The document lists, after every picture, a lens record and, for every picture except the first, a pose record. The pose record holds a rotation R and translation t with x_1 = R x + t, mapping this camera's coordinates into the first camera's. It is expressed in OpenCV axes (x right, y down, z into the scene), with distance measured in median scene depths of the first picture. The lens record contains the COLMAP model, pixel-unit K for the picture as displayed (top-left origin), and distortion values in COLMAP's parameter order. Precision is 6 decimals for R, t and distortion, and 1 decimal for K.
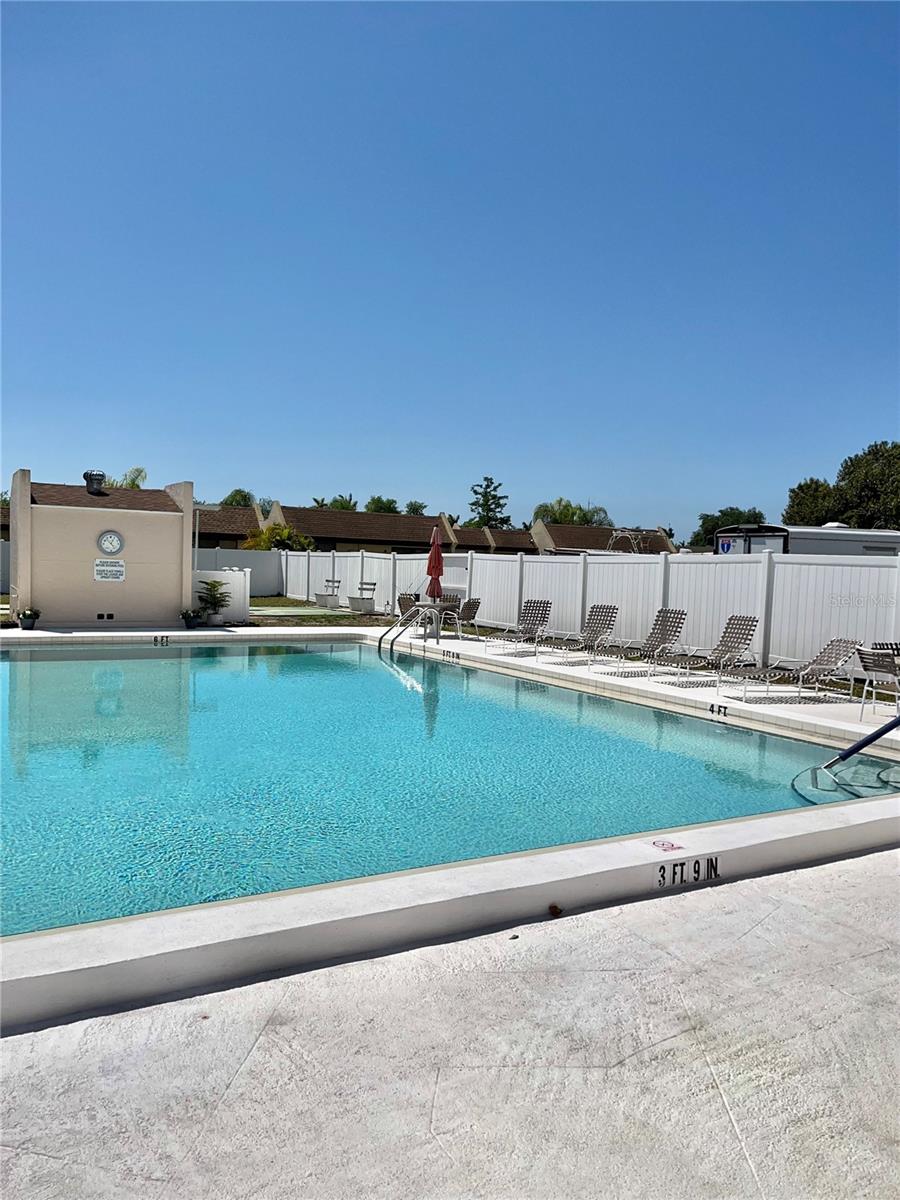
lens RADIAL K [[883.0, 0, 455.2], [0, 883.0, 600.9], [0, 0, 1]] dist [0.040282, -0.002196]
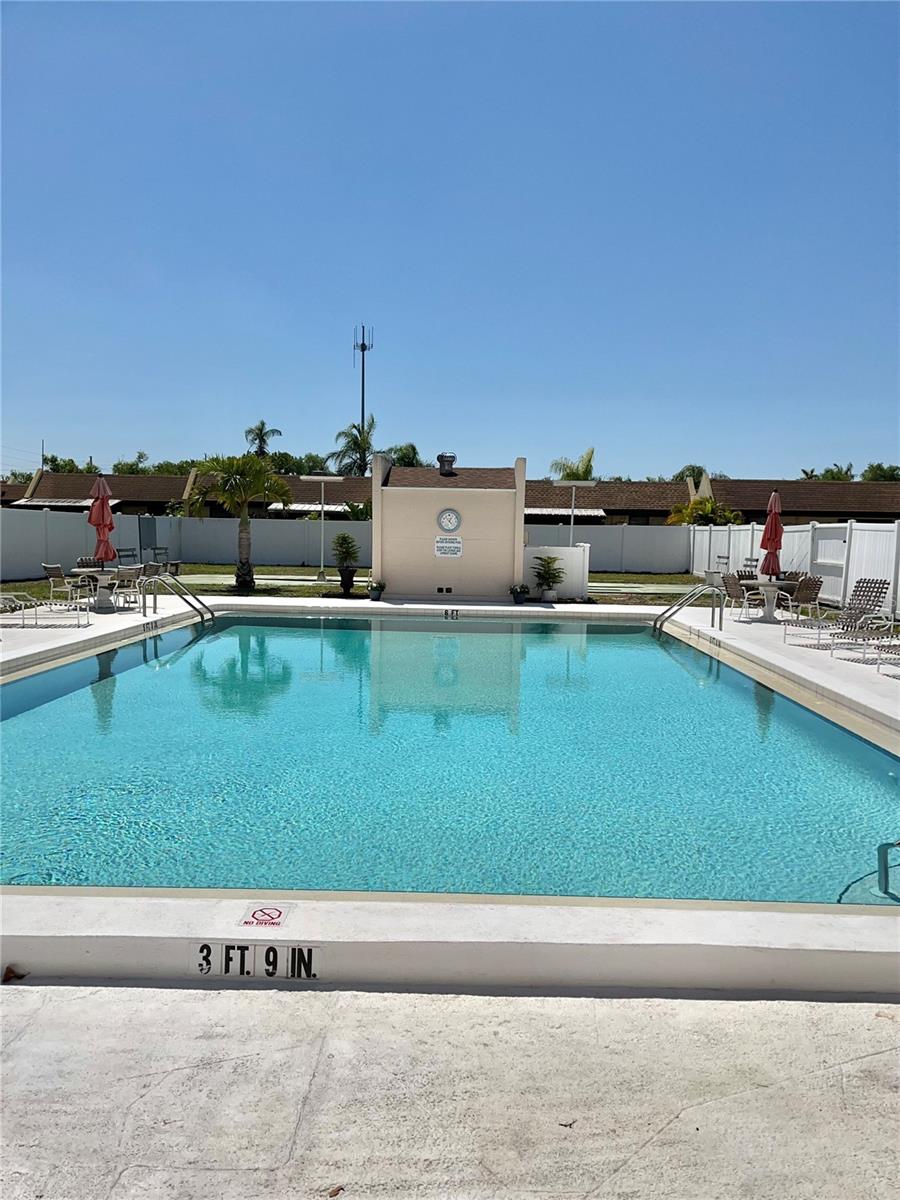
lens RADIAL K [[883.0, 0, 455.2], [0, 883.0, 600.9], [0, 0, 1]] dist [0.040282, -0.002196]
pose [[0.859225, 0.023764, -0.511046, 0.153860], [-0.011047, 0.999550, 0.027905, 0.000662], [0.511479, -0.018331, 0.859100, 0.100940]]
